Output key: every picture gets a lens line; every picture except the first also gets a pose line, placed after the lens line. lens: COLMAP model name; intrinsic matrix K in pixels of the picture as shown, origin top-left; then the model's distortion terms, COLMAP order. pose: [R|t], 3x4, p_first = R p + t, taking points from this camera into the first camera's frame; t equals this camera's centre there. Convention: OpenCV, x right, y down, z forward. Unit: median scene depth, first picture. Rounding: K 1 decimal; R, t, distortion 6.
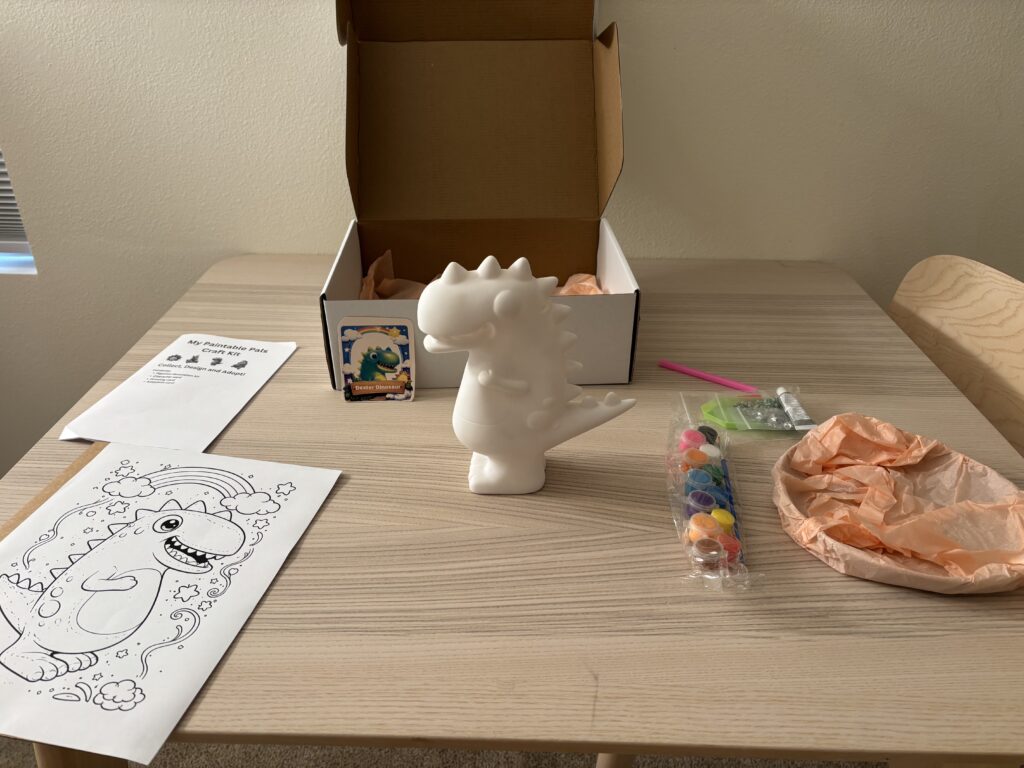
lens RADIAL K [[777.7, 0, 514.6], [0, 777.7, 383.0], [0, 0, 1]] dist [0.057428, -0.071301]
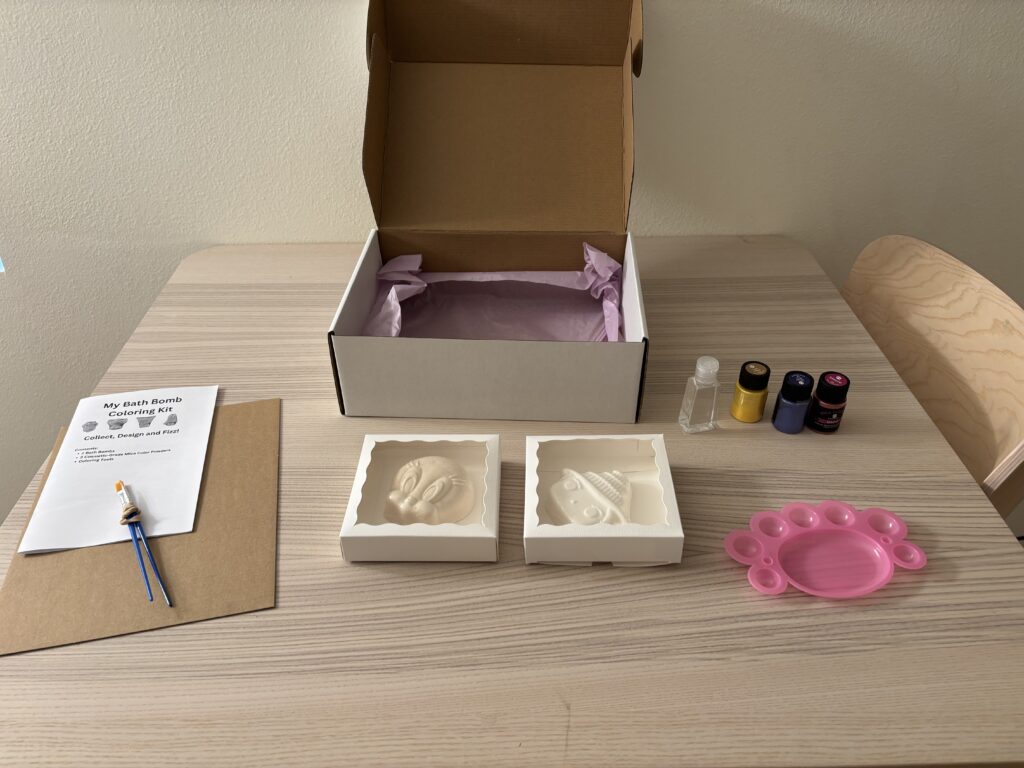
lens RADIAL K [[776.0, 0, 512.0], [0, 776.0, 384.0], [0, 0, 1]] dist [0.050276, -0.057973]
pose [[0.998920, -0.038308, 0.026305, 0.009690], [0.034848, 0.992003, 0.121308, -0.196808], [-0.030741, -0.120260, 0.992266, -0.050943]]
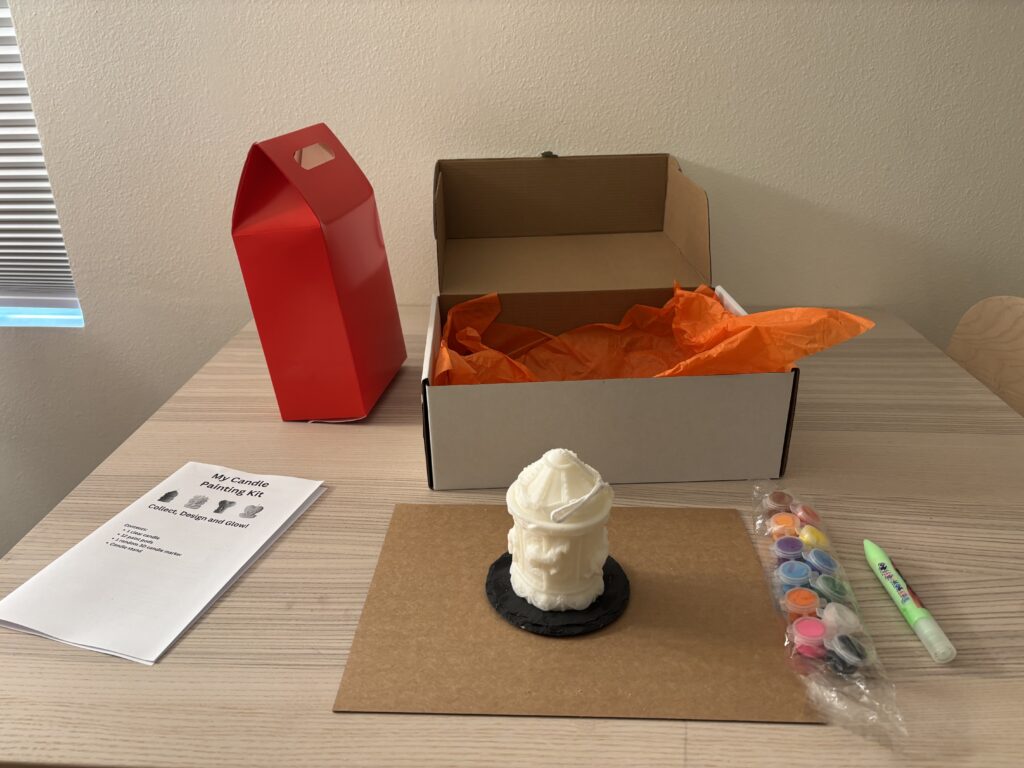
lens RADIAL K [[776.0, 0, 512.0], [0, 776.0, 384.0], [0, 0, 1]] dist [0.050276, -0.057973]
pose [[0.999591, -0.004670, -0.028199, -0.059971], [0.001978, 0.995502, -0.094719, 0.064426], [0.028514, 0.094625, 0.995105, 0.043739]]
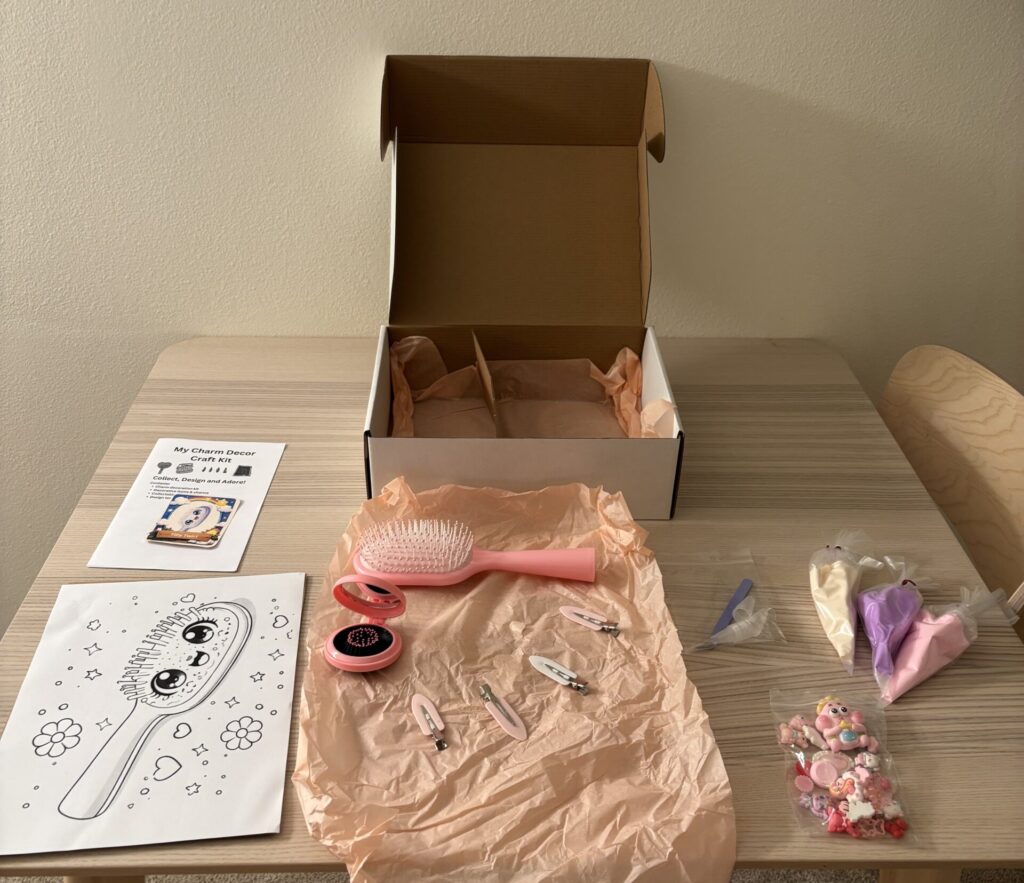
lens RADIAL K [[1029.4, 0, 511.7], [0, 1029.4, 410.8], [0, 0, 1]] dist [0.010861, 0.006967]
pose [[0.998830, -0.014605, 0.046099, -0.061867], [0.012992, 0.999300, 0.035089, -0.234989], [-0.046579, -0.034449, 0.998320, -0.447374]]
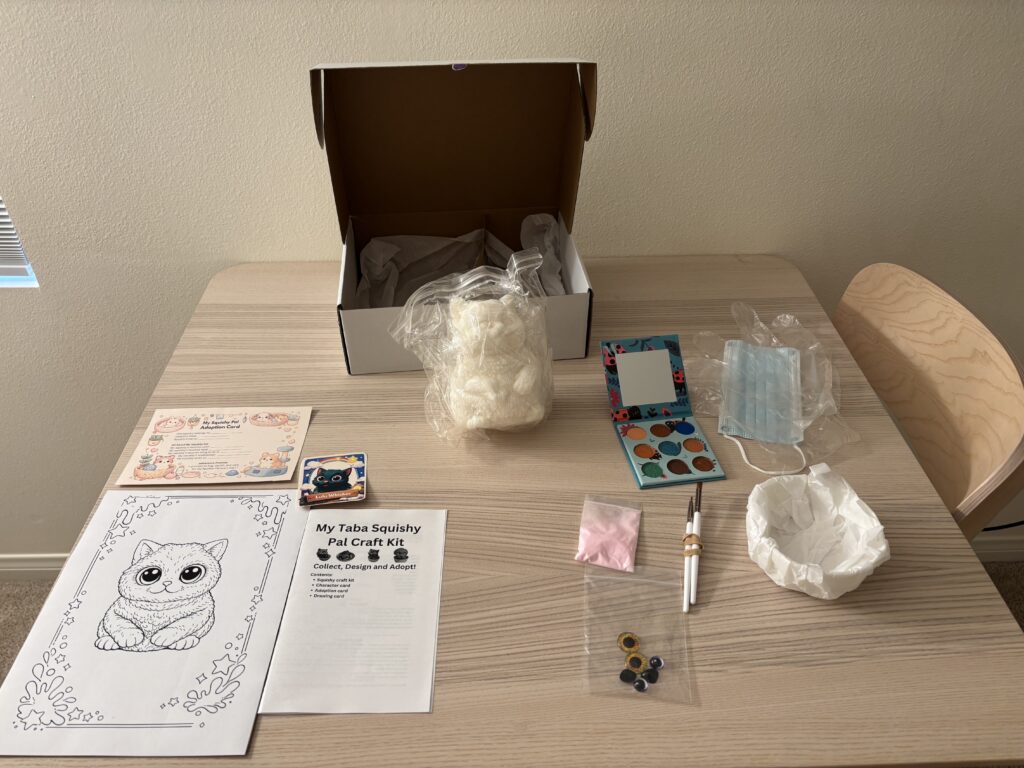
lens RADIAL K [[782.3, 0, 518.6], [0, 782.3, 374.6], [0, 0, 1]] dist [0.056321, -0.060732]
pose [[0.998322, -0.040123, 0.041757, -0.038585], [0.033093, 0.987010, 0.157214, -0.346913], [-0.047523, -0.155568, 0.986681, -0.179729]]
